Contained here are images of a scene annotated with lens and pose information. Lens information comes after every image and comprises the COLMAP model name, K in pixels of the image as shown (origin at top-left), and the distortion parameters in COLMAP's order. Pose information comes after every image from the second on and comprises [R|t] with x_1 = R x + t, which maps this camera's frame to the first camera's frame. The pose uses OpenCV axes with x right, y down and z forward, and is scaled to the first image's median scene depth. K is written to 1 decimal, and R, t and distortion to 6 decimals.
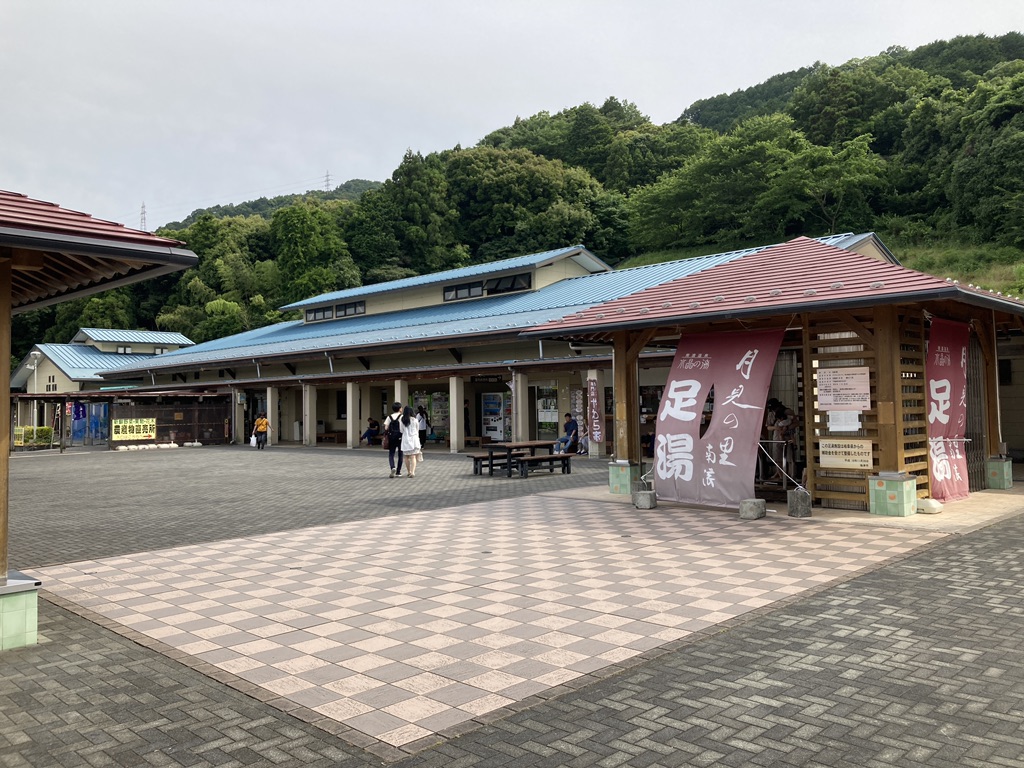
lens RADIAL K [[837.5, 0, 511.3], [0, 837.5, 369.4], [0, 0, 1]] dist [0.012773, -0.002554]
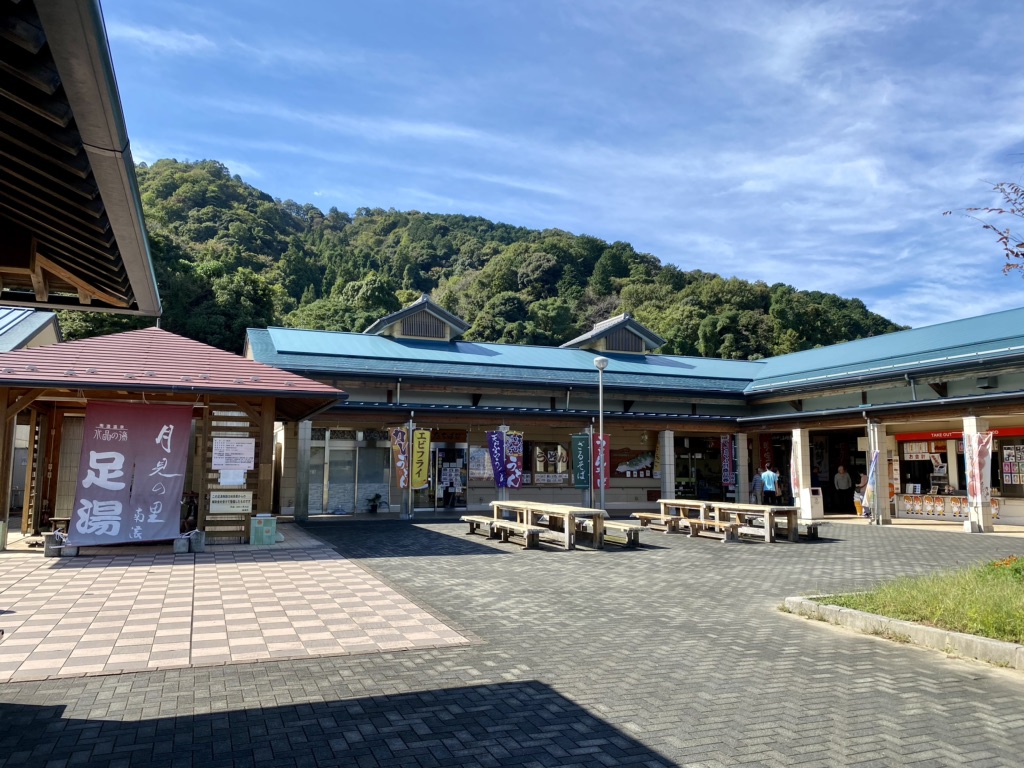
lens RADIAL K [[771.4, 0, 512.0], [0, 771.4, 384.0], [0, 0, 1]] dist [0.016626, -0.001736]
pose [[0.391710, 0.122084, 0.911953, -0.200246], [-0.051673, 0.992513, -0.110674, 0.009318], [-0.918637, -0.003771, 0.395086, 0.034799]]
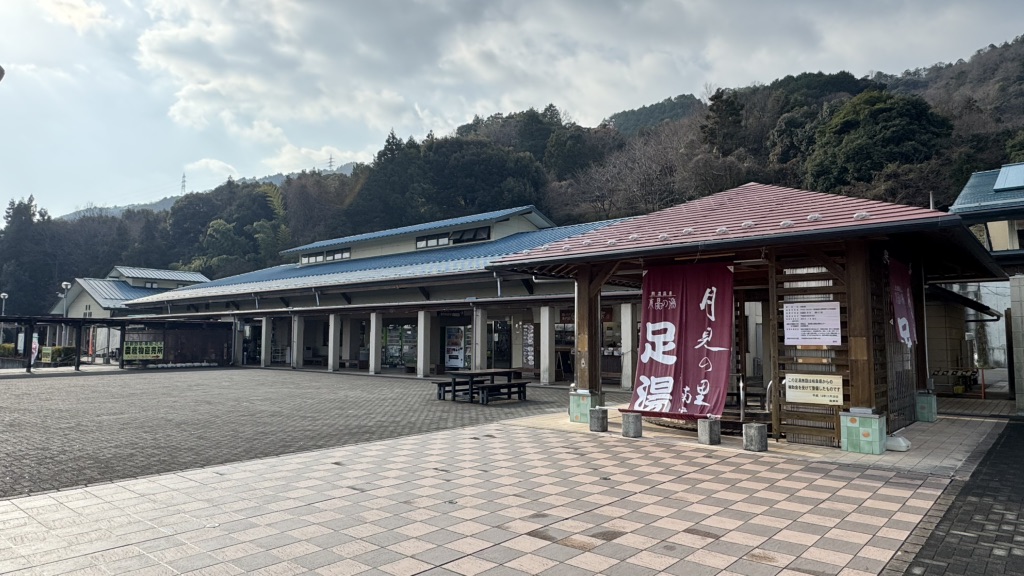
lens RADIAL K [[637.8, 0, 512.0], [0, 637.8, 288.0], [0, 0, 1]] dist [-0.016609, 0.000657]
pose [[0.997302, 0.027045, 0.068247, -0.004817], [-0.024471, 0.998968, -0.038267, 0.006413], [-0.069212, 0.036493, 0.996934, 0.093268]]
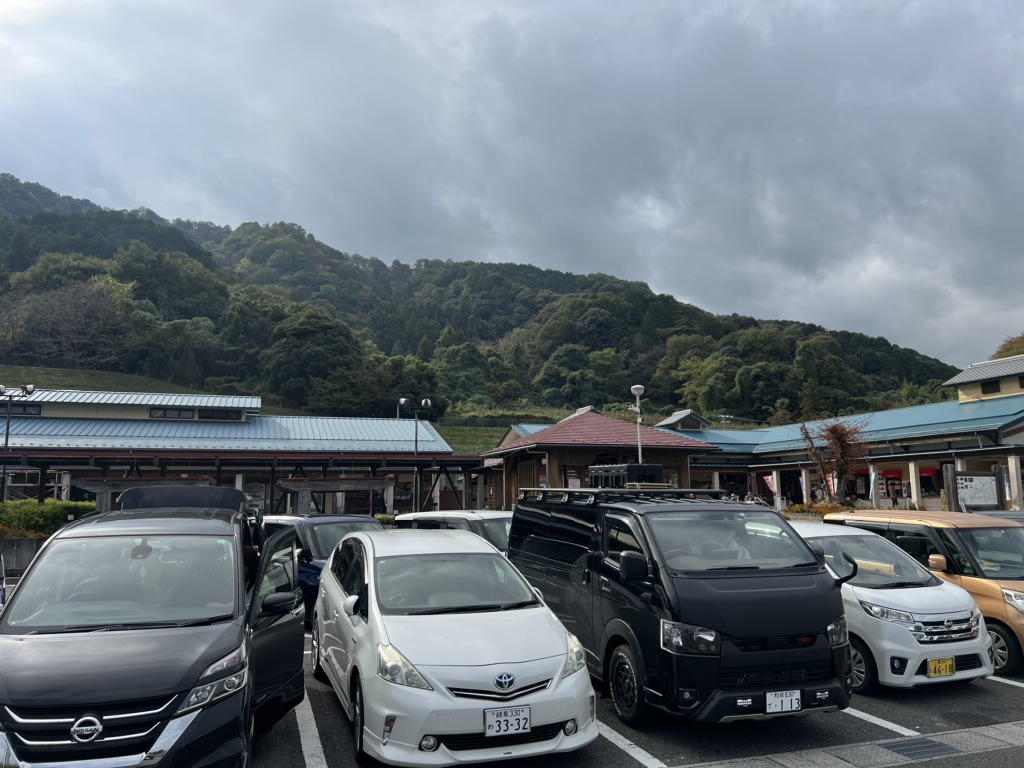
lens RADIAL K [[771.4, 0, 512.0], [0, 771.4, 384.0], [0, 0, 1]] dist [0.016626, -0.001736]
pose [[0.438775, 0.148488, 0.886244, -1.115872], [-0.038514, 0.988454, -0.146545, 0.034985], [-0.897771, 0.030167, 0.439427, -0.144469]]
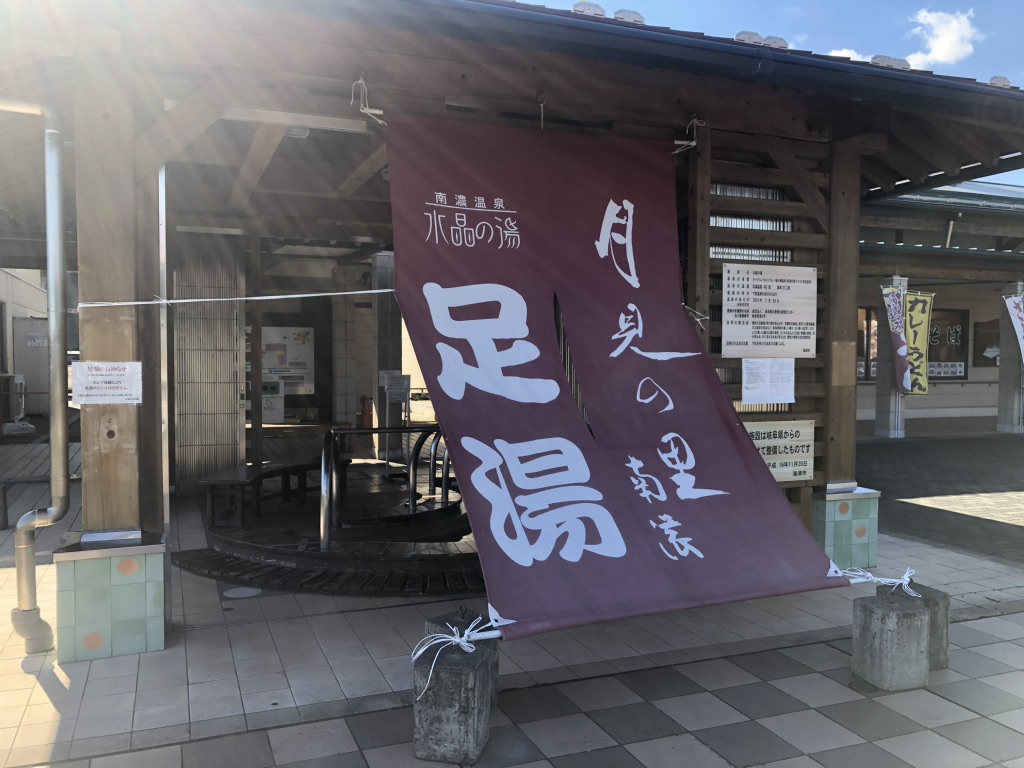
lens RADIAL K [[851.4, 0, 512.0], [0, 851.4, 384.0], [0, 0, 1]] dist [0.002585, -0.001650]
pose [[0.386765, -0.012729, 0.922091, -0.030968], [-0.048614, 0.998233, 0.034171, 0.018799], [-0.920896, -0.058043, 0.385463, 0.330501]]
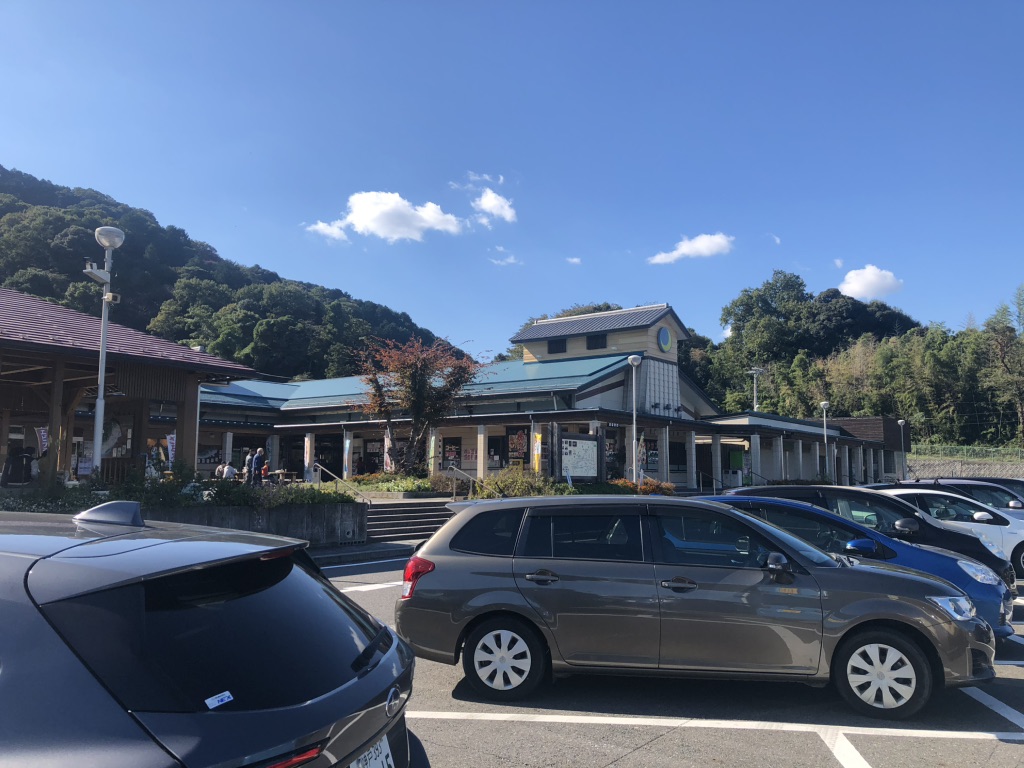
lens RADIAL K [[837.5, 0, 511.3], [0, 837.5, 369.4], [0, 0, 1]] dist [0.012773, -0.002554]
pose [[-0.140423, 0.144065, 0.979554, -0.766425], [-0.043333, 0.987515, -0.151447, 0.043270], [-0.989143, -0.063714, -0.132427, -0.054982]]
